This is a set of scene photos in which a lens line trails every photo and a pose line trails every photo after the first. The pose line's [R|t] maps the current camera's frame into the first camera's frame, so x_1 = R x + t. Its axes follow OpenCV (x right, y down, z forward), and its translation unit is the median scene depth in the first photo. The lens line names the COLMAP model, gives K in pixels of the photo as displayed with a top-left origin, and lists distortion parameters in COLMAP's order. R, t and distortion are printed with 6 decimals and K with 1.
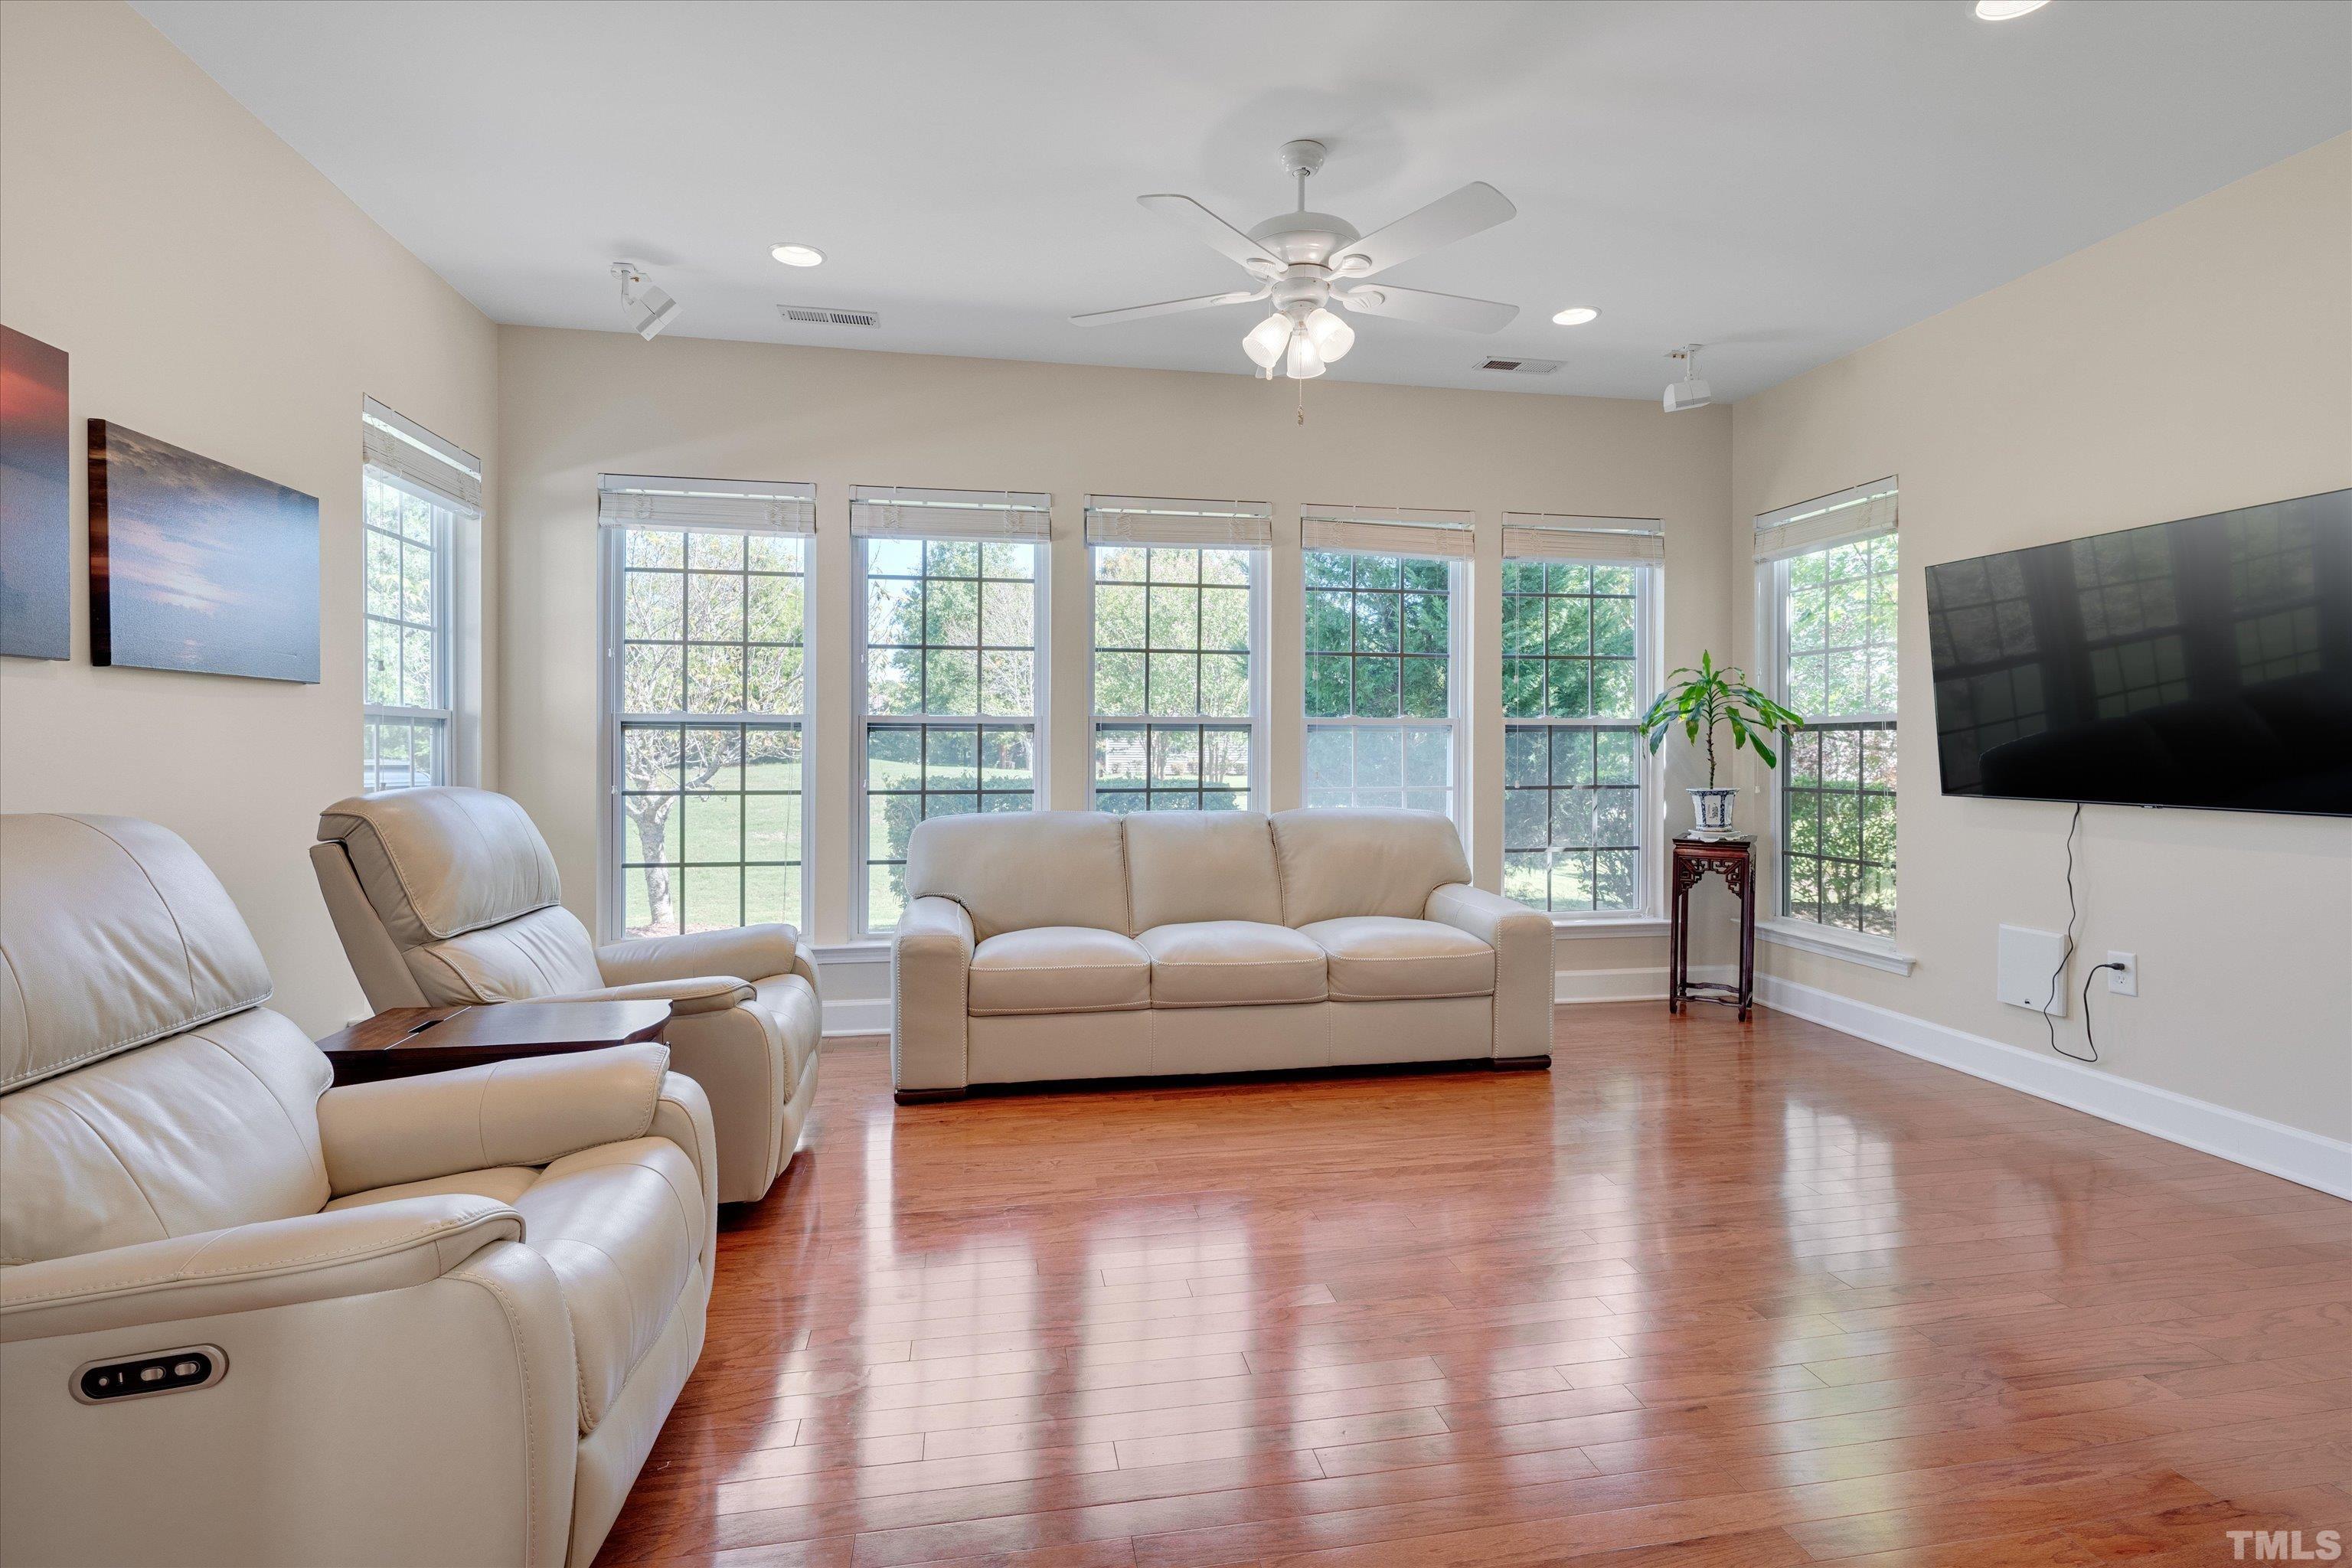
lens RADIAL K [[1115.5, 0, 1193.7], [0, 1115.5, 756.3], [0, 0, 1]] dist [-0.000979, 0.000011]
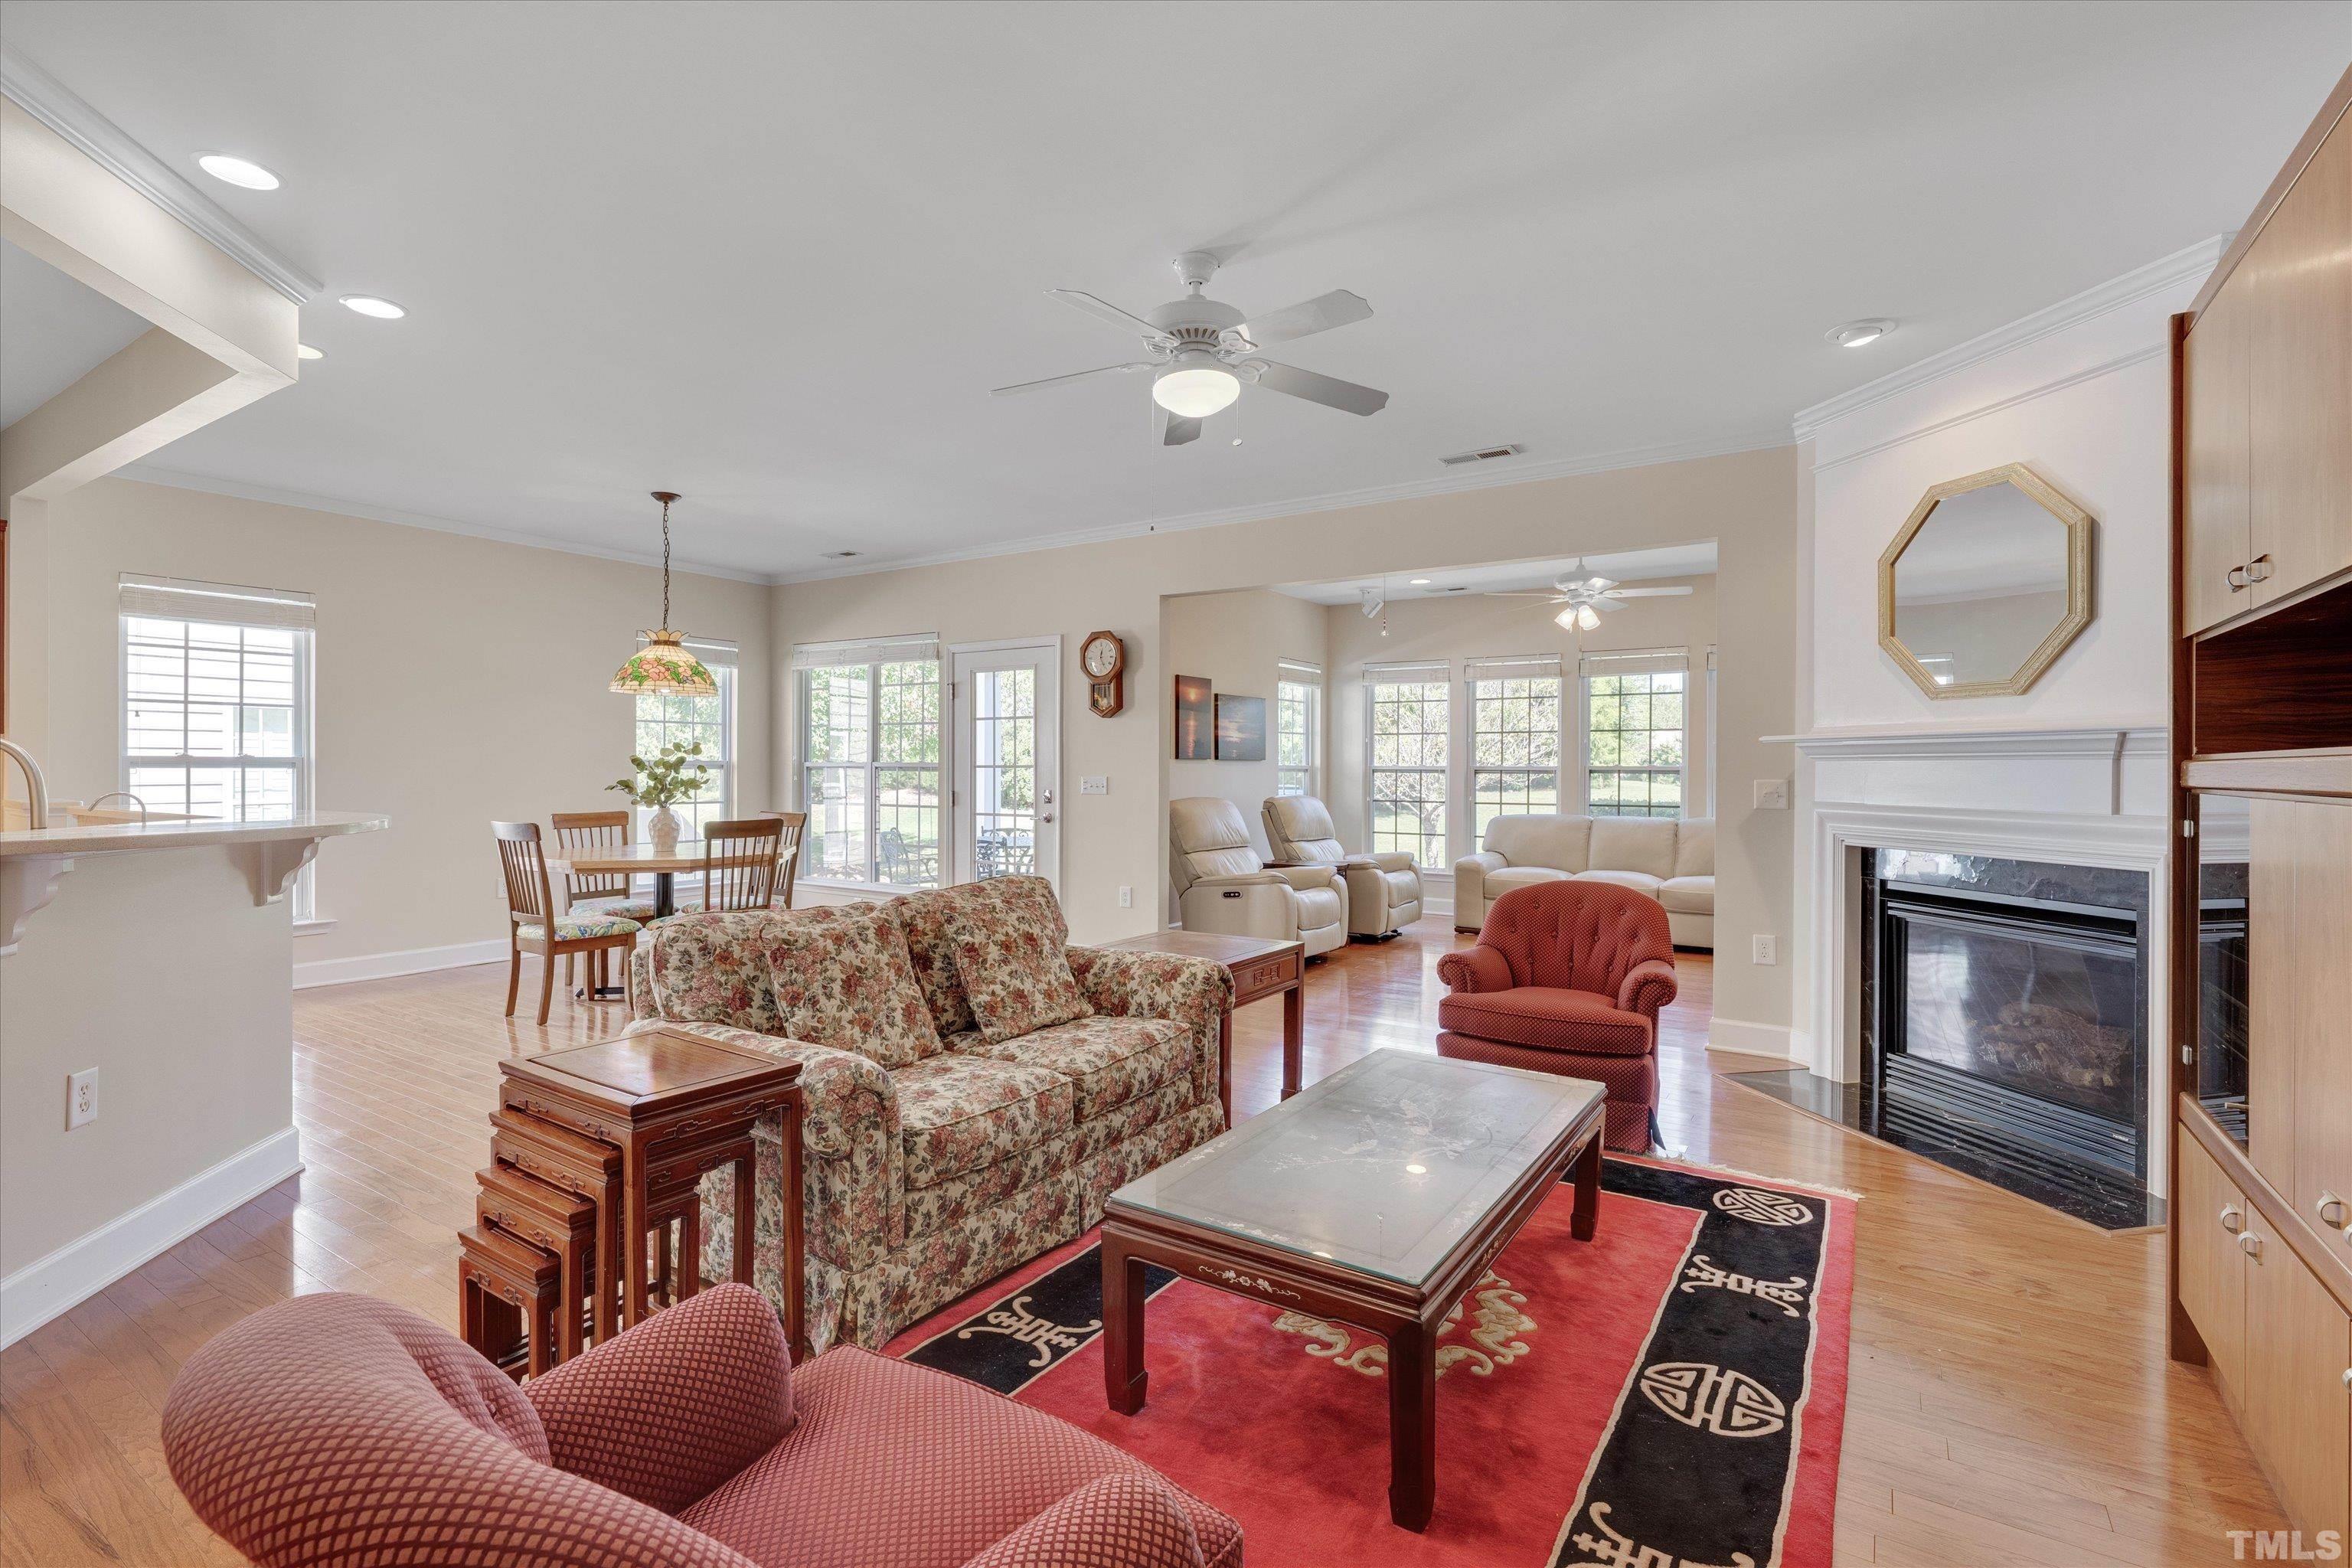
lens RADIAL K [[1057.6, 0, 1208.4], [0, 1057.6, 762.2], [0, 0, 1]] dist [-0.006268, -0.000741]
pose [[0.735608, -0.006144, -0.677379, 0.683384], [-0.009461, 0.999768, -0.019342, -0.001562], [0.677341, 0.020637, 0.735379, -0.794097]]
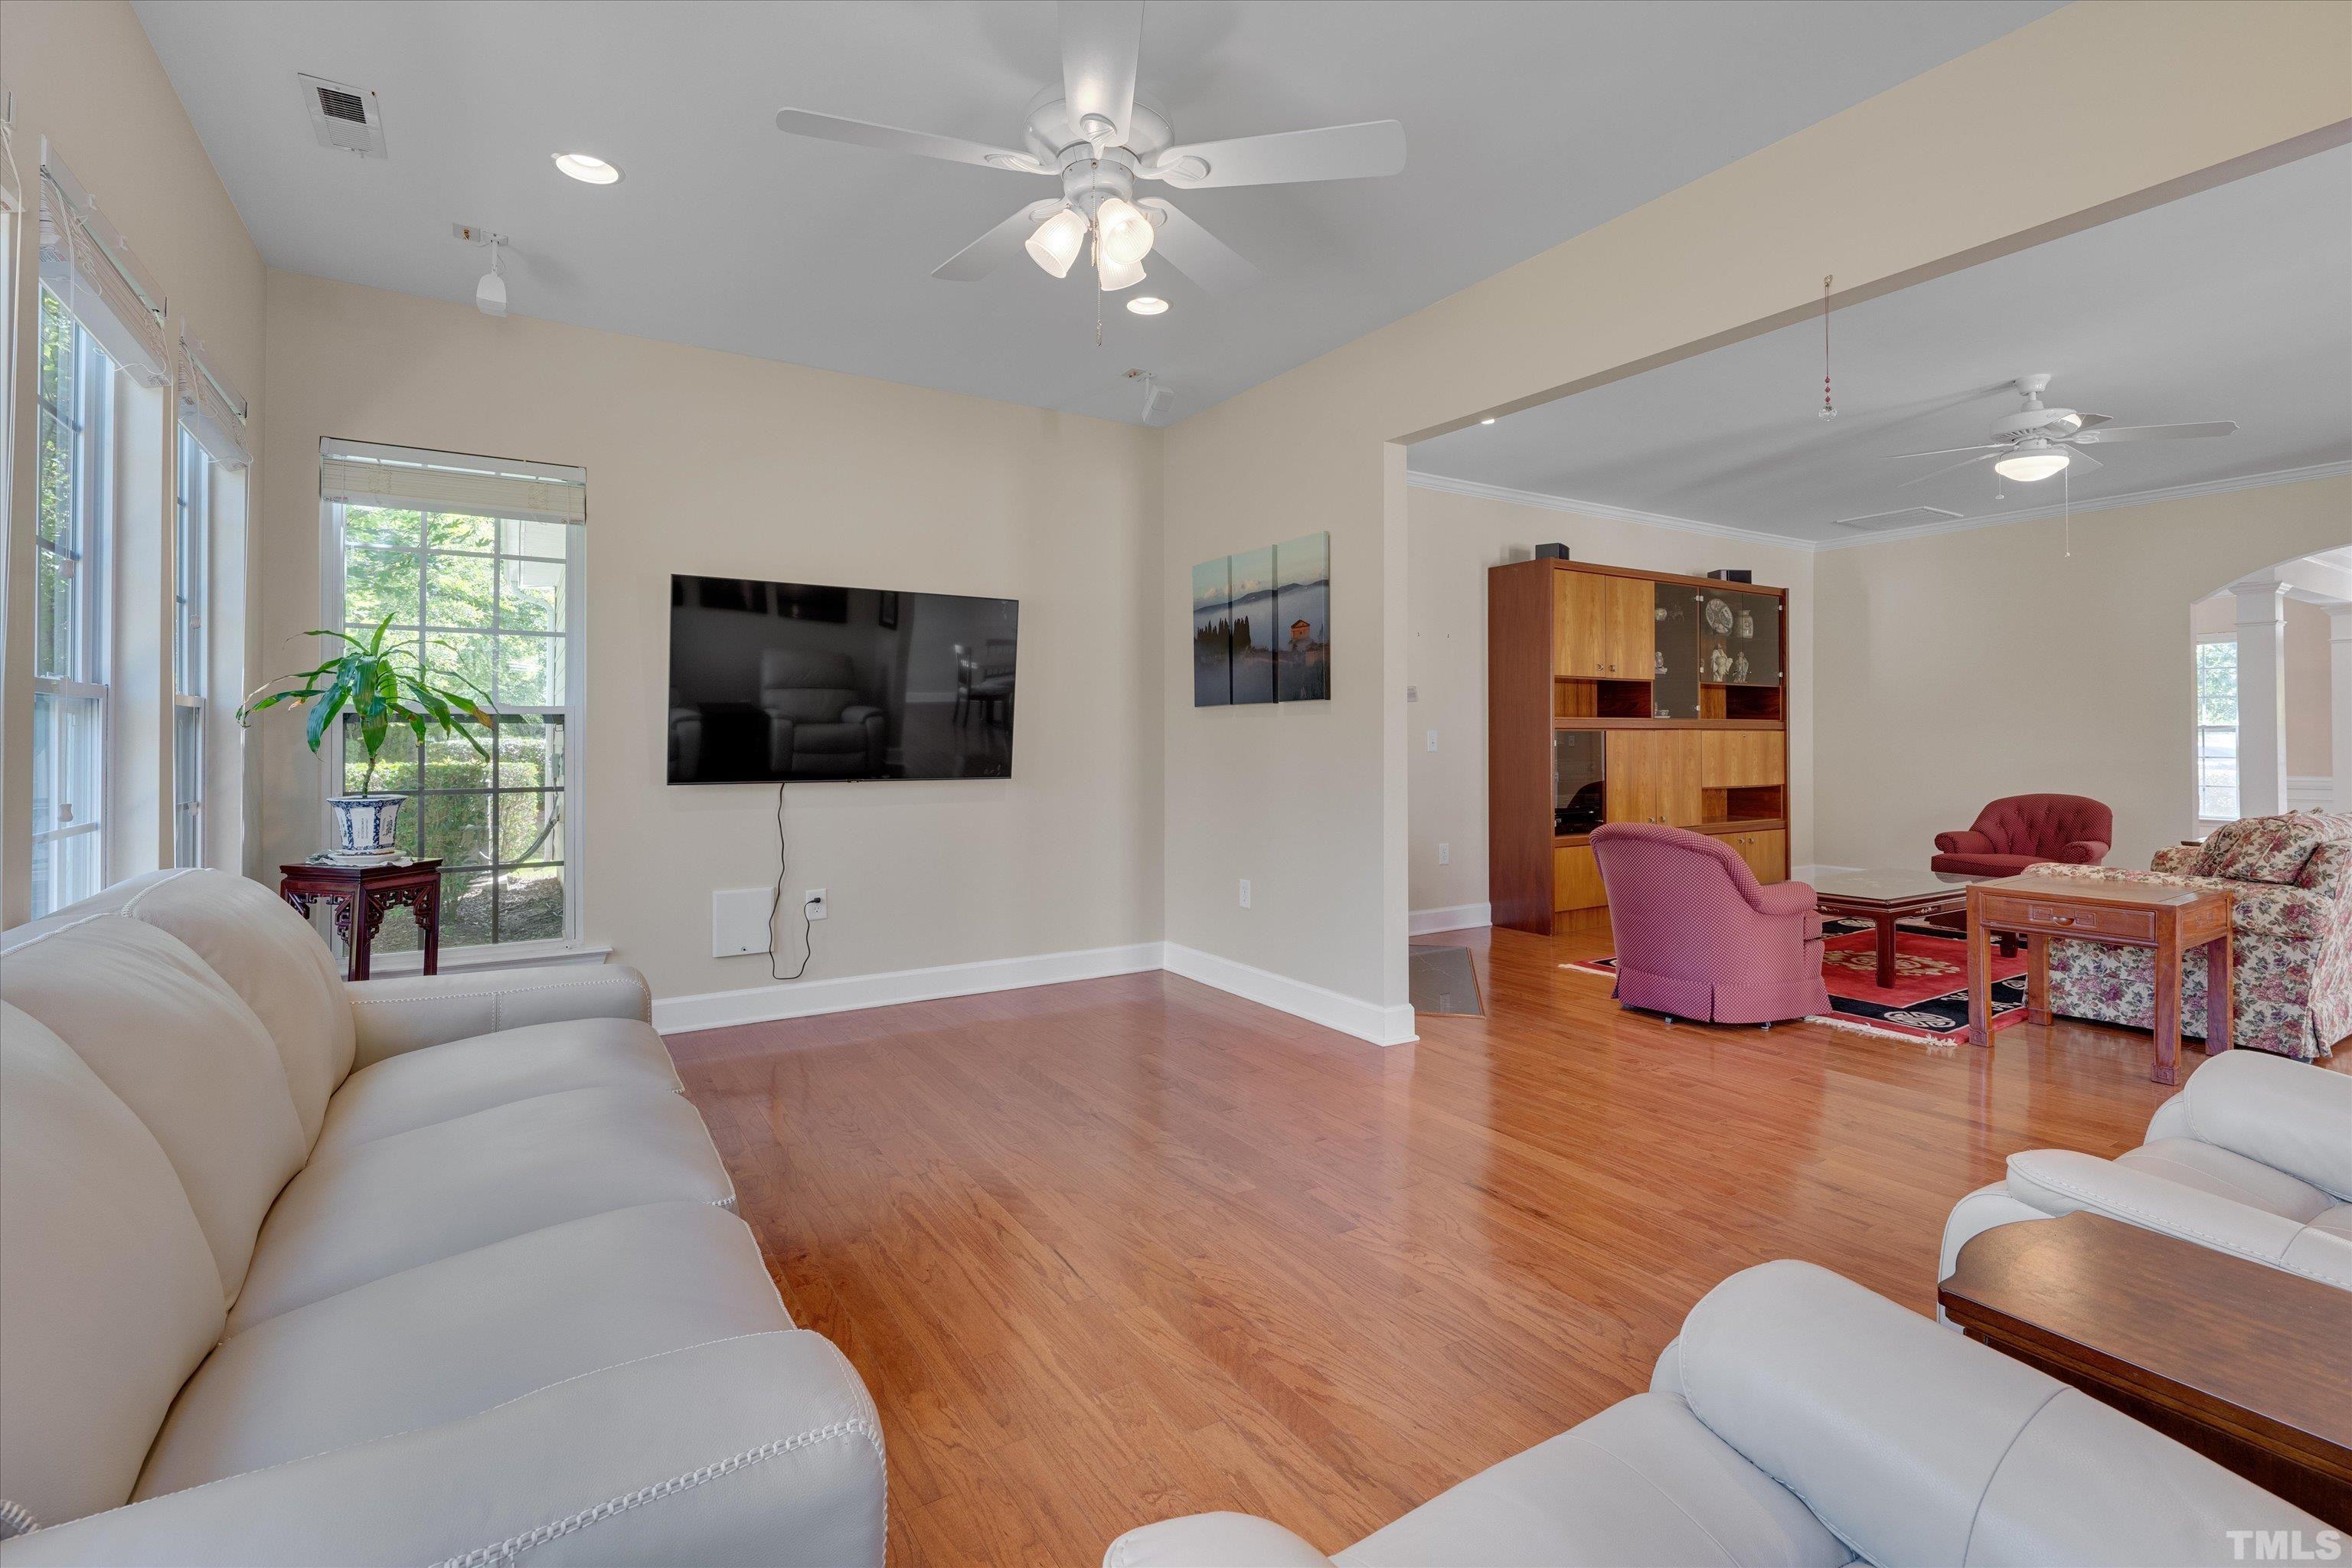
lens RADIAL K [[1057.6, 0, 1180.9], [0, 1057.6, 741.4], [0, 0, 1]] dist [-0.006268, -0.000741]
pose [[-0.341432, 0.001488, 0.939905, -0.517428], [0.020140, 0.999781, 0.005733, -0.003196], [-0.939691, 0.020888, -0.341387, 0.980670]]
